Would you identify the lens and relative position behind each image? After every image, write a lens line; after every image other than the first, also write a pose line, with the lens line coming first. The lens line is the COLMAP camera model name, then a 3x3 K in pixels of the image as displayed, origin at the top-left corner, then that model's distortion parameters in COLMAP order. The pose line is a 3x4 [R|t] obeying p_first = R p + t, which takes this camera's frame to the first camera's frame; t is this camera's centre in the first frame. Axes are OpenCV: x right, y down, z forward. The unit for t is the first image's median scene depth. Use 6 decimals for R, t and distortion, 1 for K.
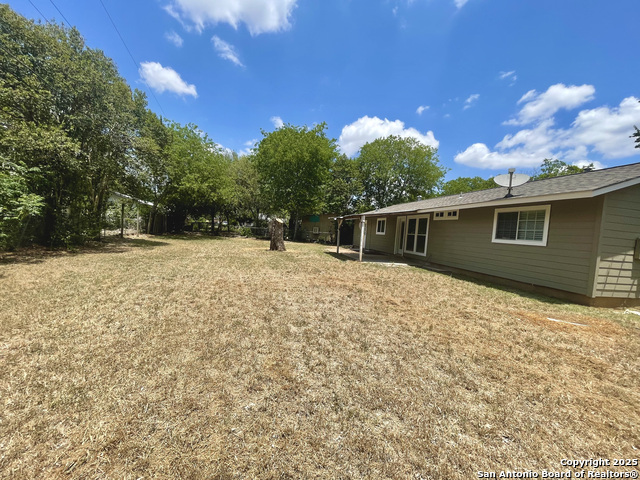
lens RADIAL K [[259.8, 0, 316.6], [0, 259.8, 241.2], [0, 0, 1]] dist [-0.006649, 0.004293]
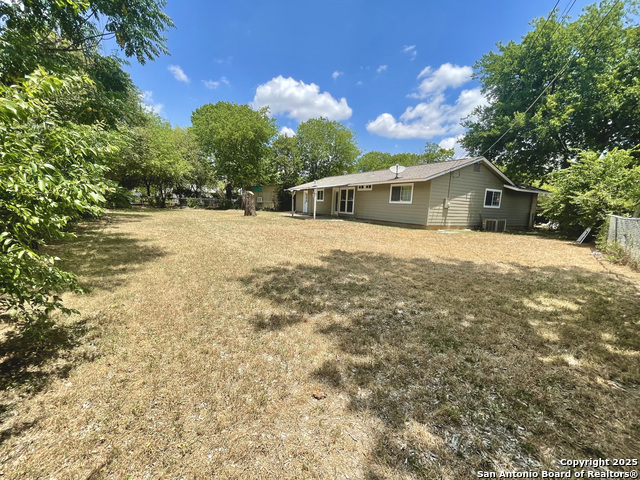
lens RADIAL K [[259.8, 0, 316.6], [0, 259.8, 241.2], [0, 0, 1]] dist [-0.006649, 0.004293]
pose [[0.956187, -0.078618, 0.282003, -0.220969], [0.044432, 0.991080, 0.125641, 0.011007], [-0.289366, -0.107607, 0.951151, -0.394296]]
